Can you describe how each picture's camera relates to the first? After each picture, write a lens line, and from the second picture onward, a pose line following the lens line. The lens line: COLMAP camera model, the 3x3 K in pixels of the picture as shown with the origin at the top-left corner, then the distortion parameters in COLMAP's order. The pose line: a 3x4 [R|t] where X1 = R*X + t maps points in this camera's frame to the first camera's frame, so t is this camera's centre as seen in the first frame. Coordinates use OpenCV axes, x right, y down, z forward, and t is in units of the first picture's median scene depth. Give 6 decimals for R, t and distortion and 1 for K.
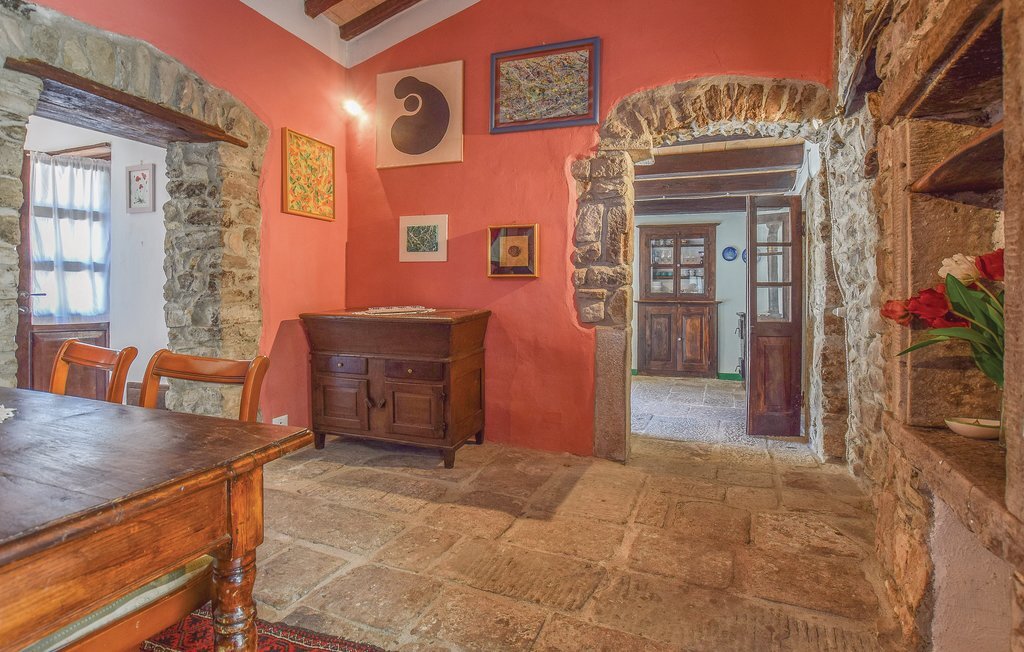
lens RADIAL K [[470.7, 0, 547.3], [0, 470.7, 298.9], [0, 0, 1]] dist [-0.022409, 0.001669]
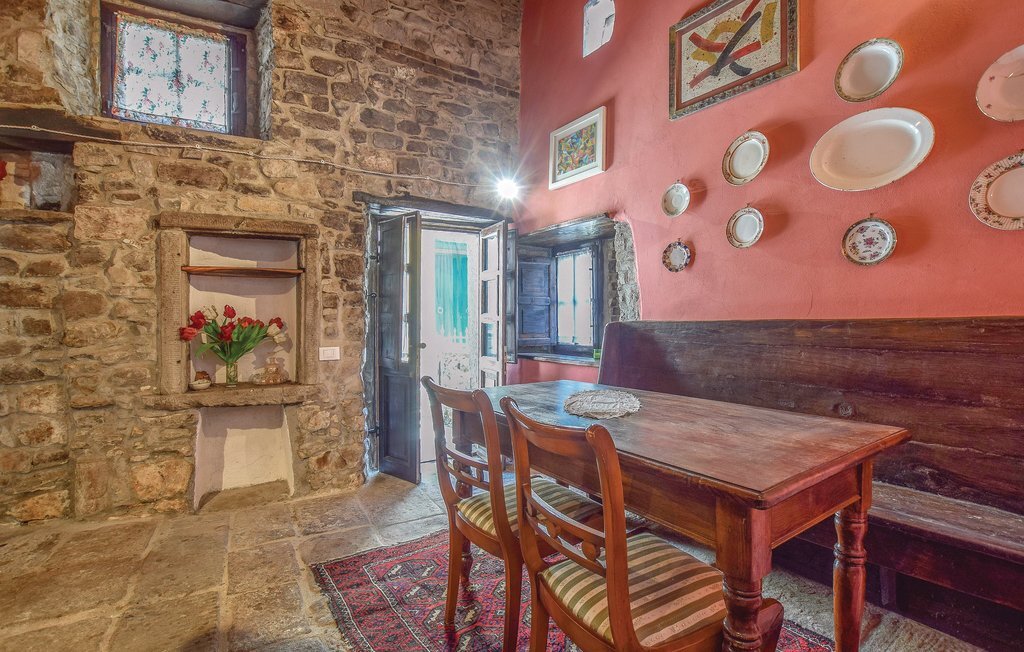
lens RADIAL K [[470.7, 0, 506.3], [0, 470.7, 327.6], [0, 0, 1]] dist [-0.022409, 0.001669]
pose [[-0.772202, -0.014657, 0.635208, -0.747379], [0.003709, 0.999613, 0.027575, -0.024273], [-0.635366, 0.023649, -0.771849, 0.835075]]
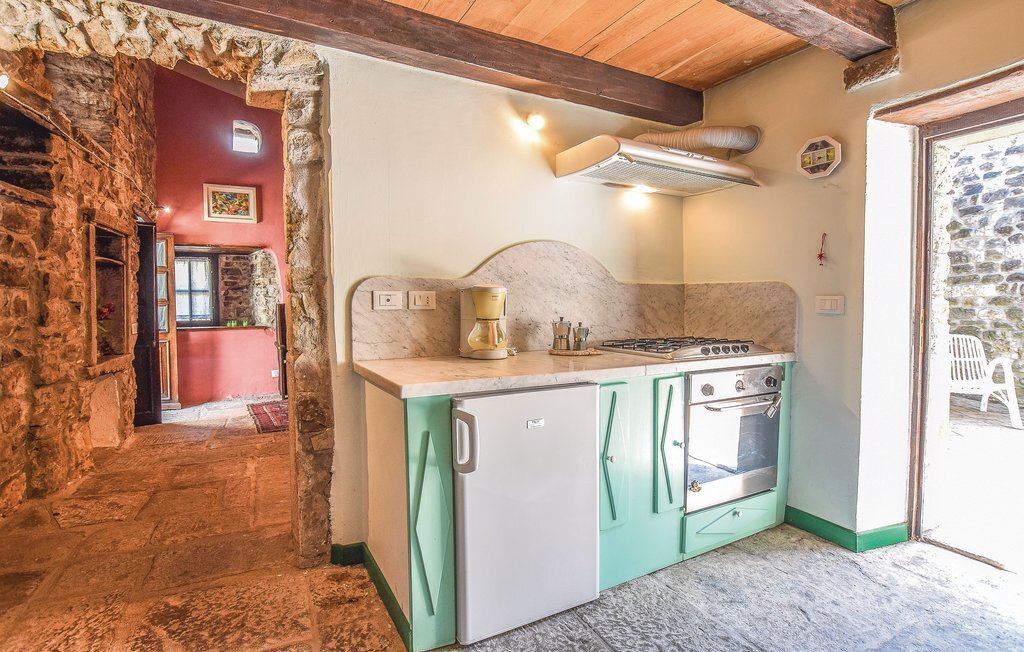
lens RADIAL K [[470.7, 0, 502.4], [0, 470.7, 321.0], [0, 0, 1]] dist [-0.022409, 0.001669]
pose [[-0.675399, 0.027087, -0.736955, 0.553585], [-0.001874, 0.999259, 0.038445, -0.013545], [0.737450, 0.027347, -0.674848, 2.003868]]
